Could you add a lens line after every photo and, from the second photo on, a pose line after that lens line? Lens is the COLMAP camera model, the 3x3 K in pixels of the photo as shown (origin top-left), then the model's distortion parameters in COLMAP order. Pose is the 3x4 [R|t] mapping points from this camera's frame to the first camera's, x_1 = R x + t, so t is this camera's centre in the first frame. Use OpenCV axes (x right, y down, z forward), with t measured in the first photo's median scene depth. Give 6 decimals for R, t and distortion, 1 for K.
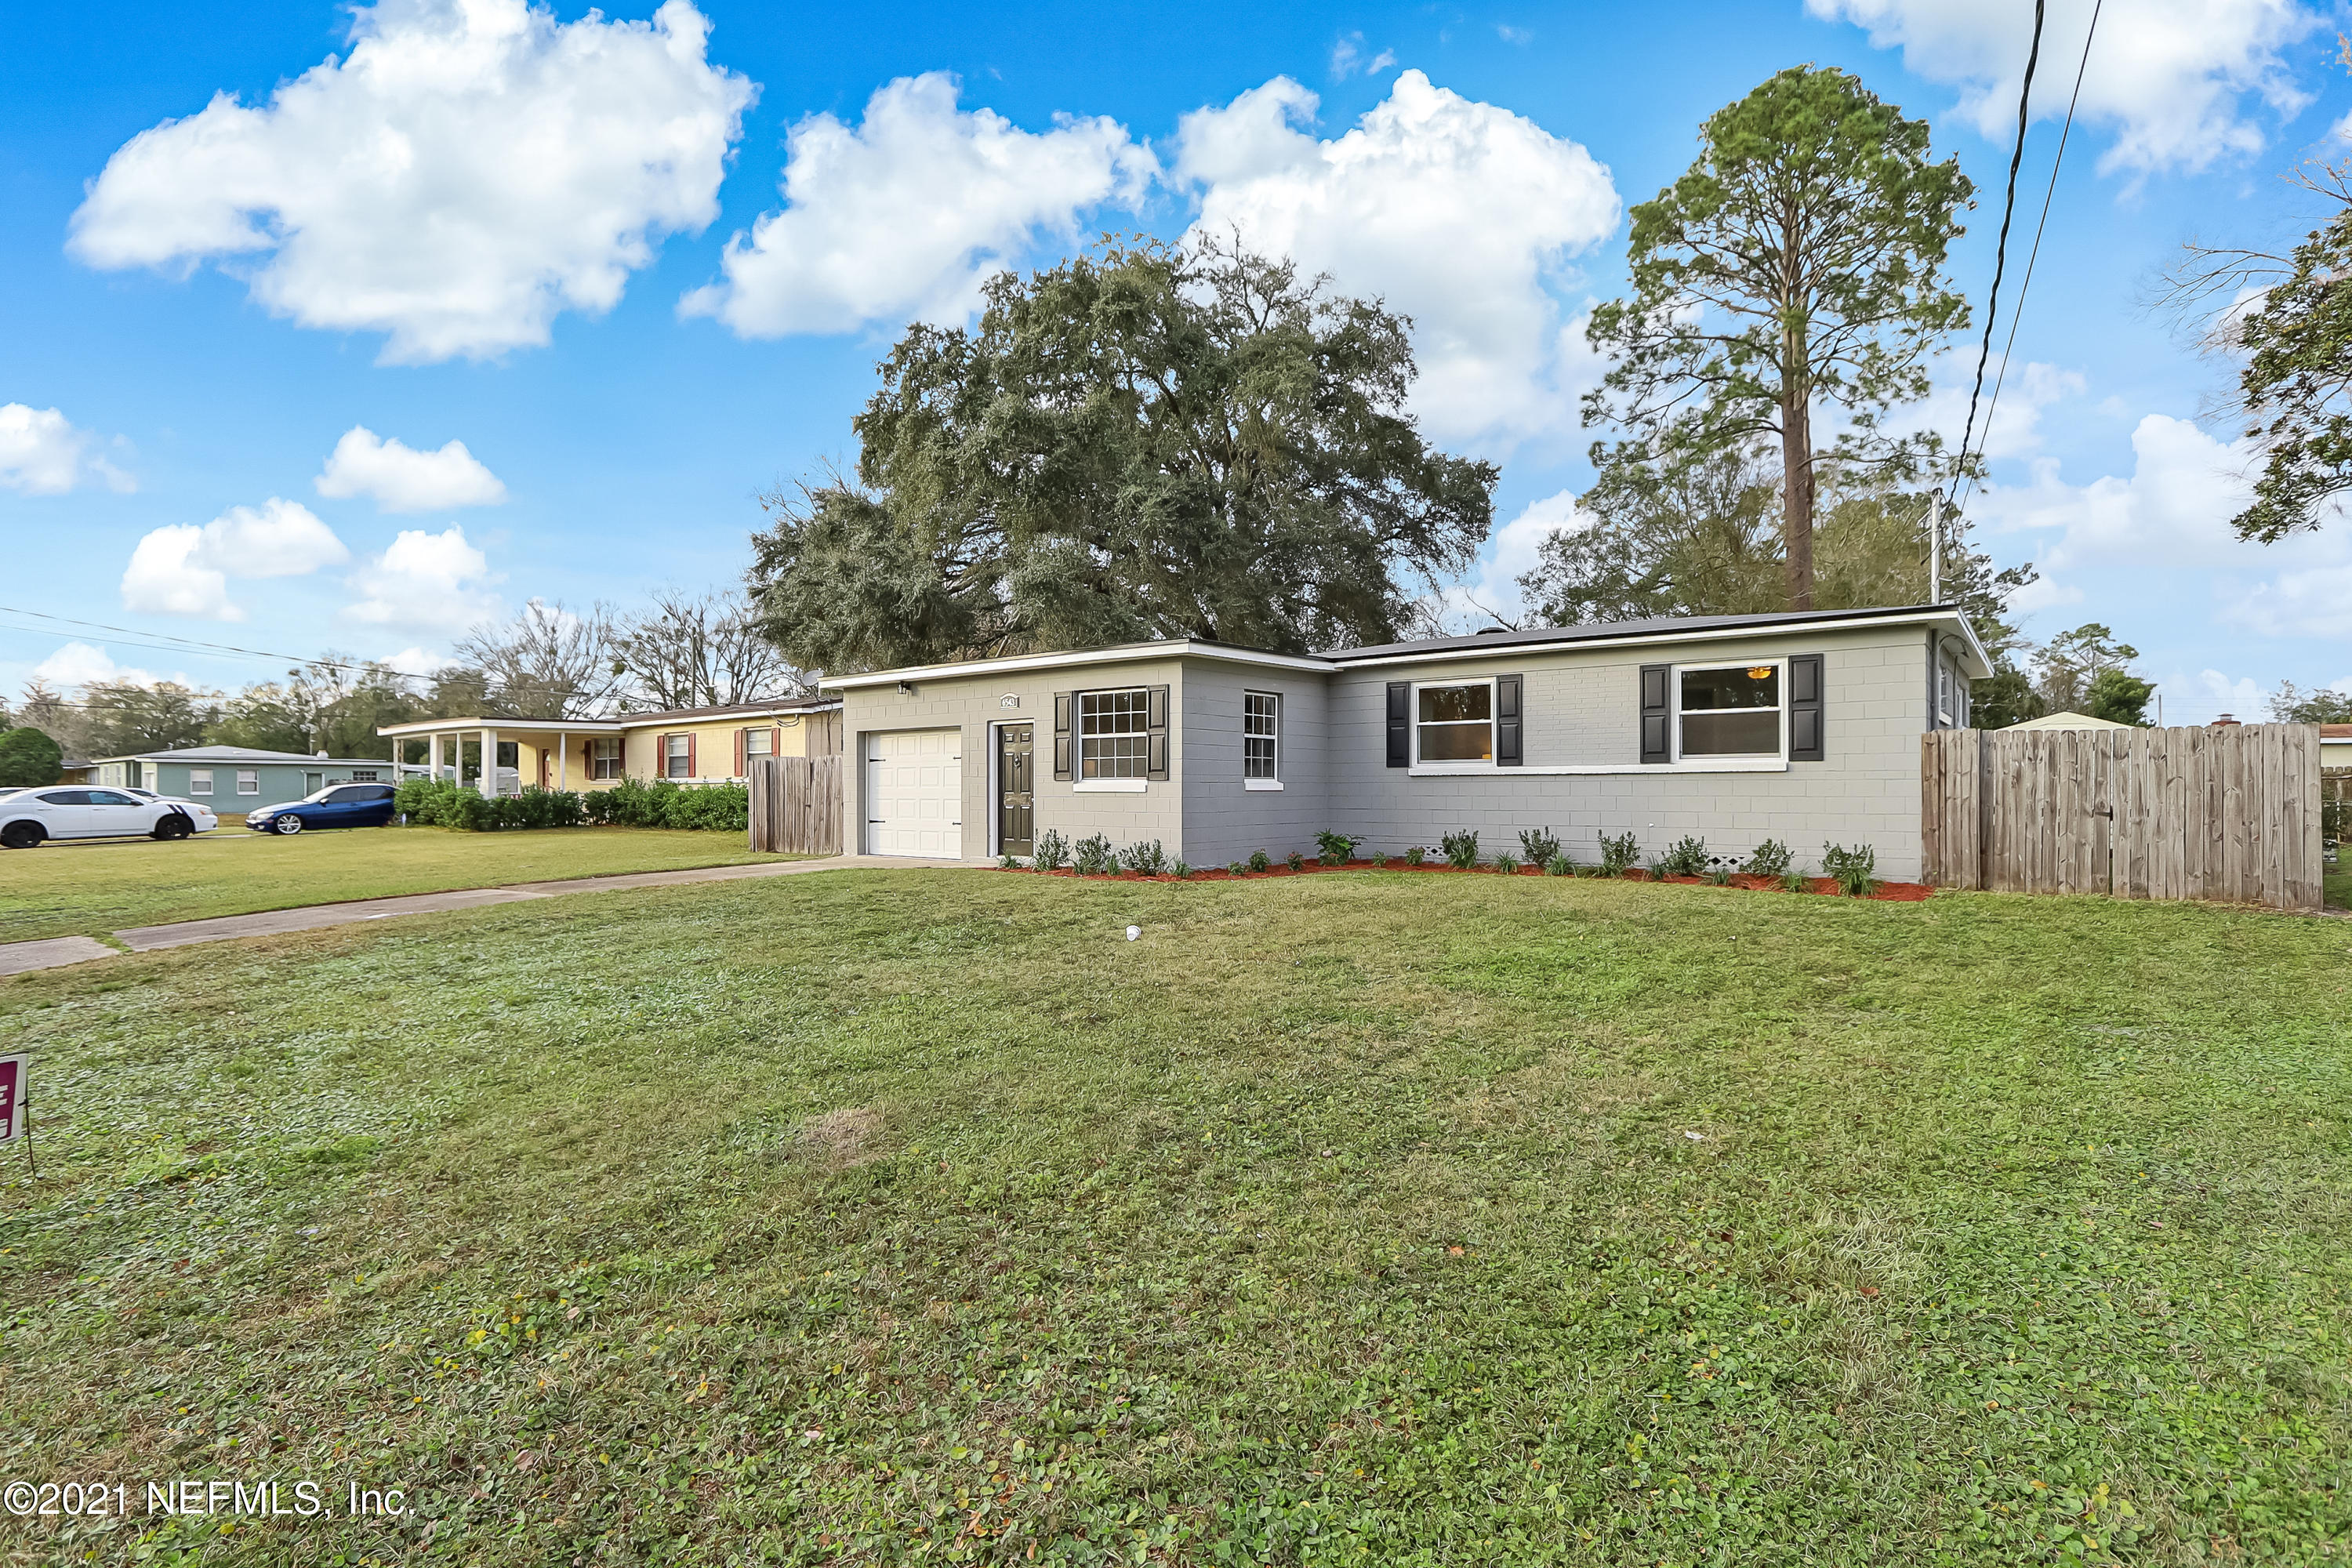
lens RADIAL K [[1098.5, 0, 1156.3], [0, 1098.5, 786.8], [0, 0, 1]] dist [-0.006103, -0.000179]
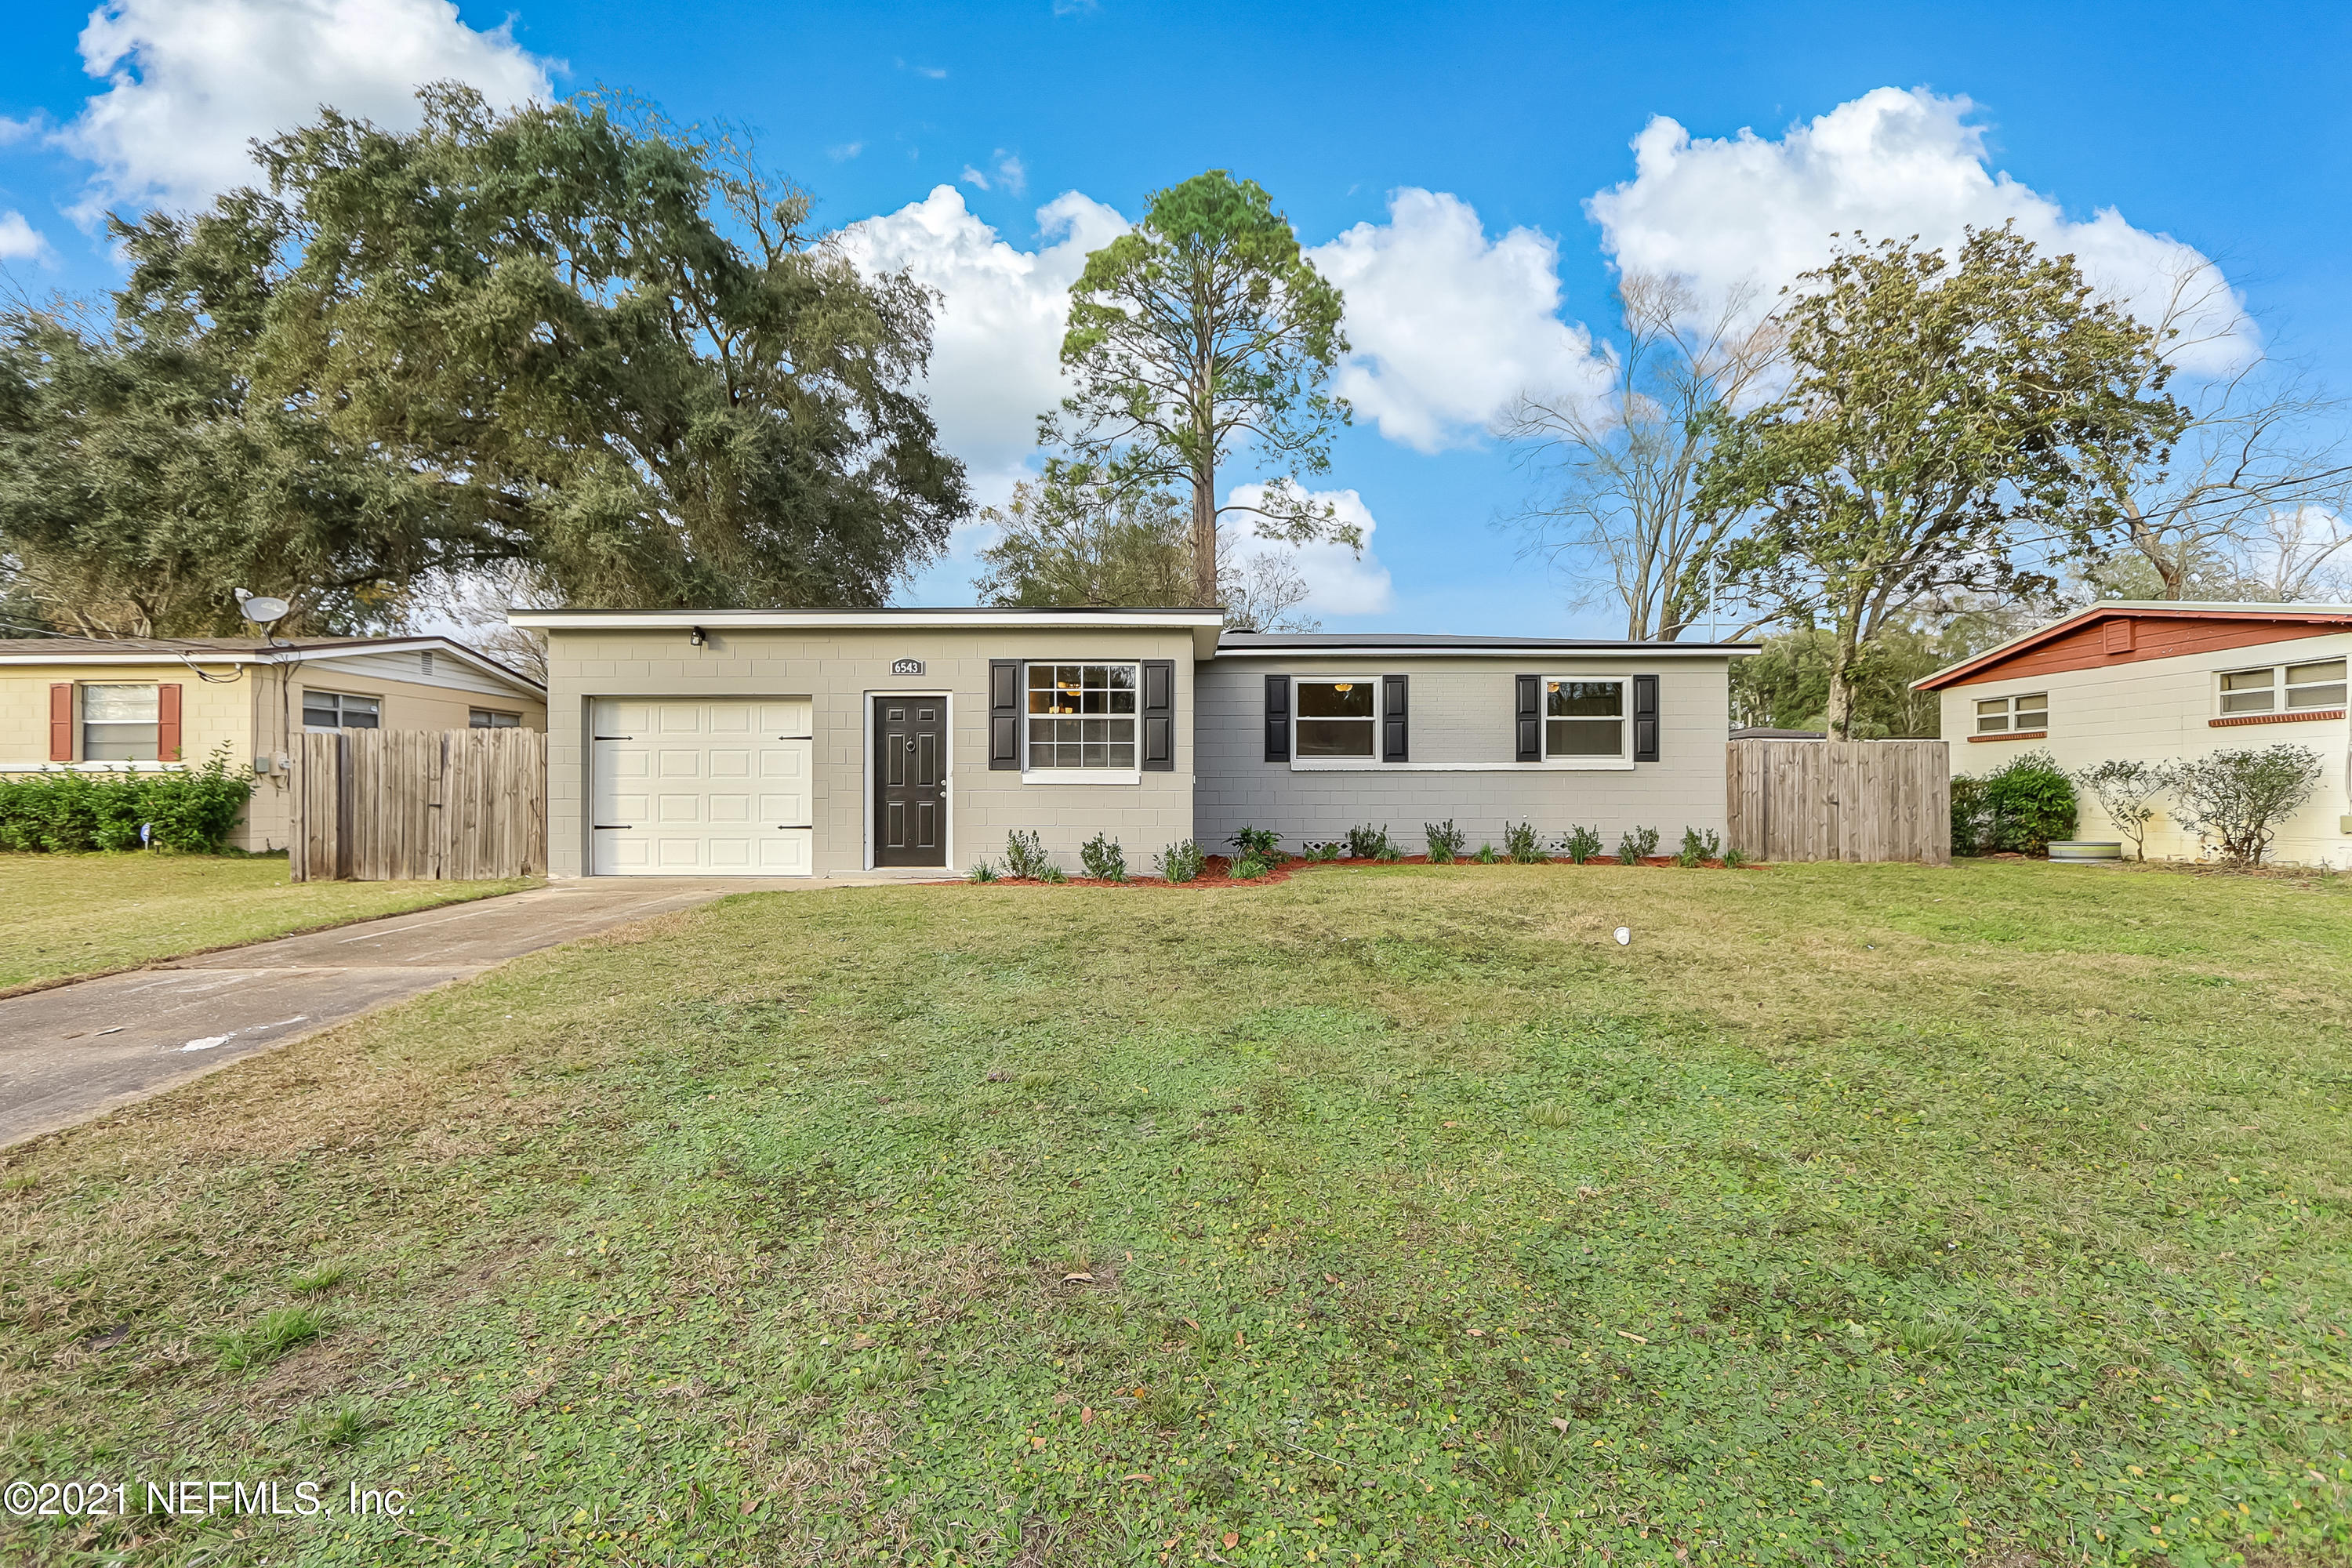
lens RADIAL K [[1098.5, 0, 1171.3], [0, 1098.5, 790.2], [0, 0, 1]] dist [-0.006103, -0.000179]
pose [[0.793847, 0.003041, 0.608110, -0.487086], [-0.003727, 0.999993, -0.000134, 0.008916], [-0.608106, -0.002160, 0.793853, 0.295192]]
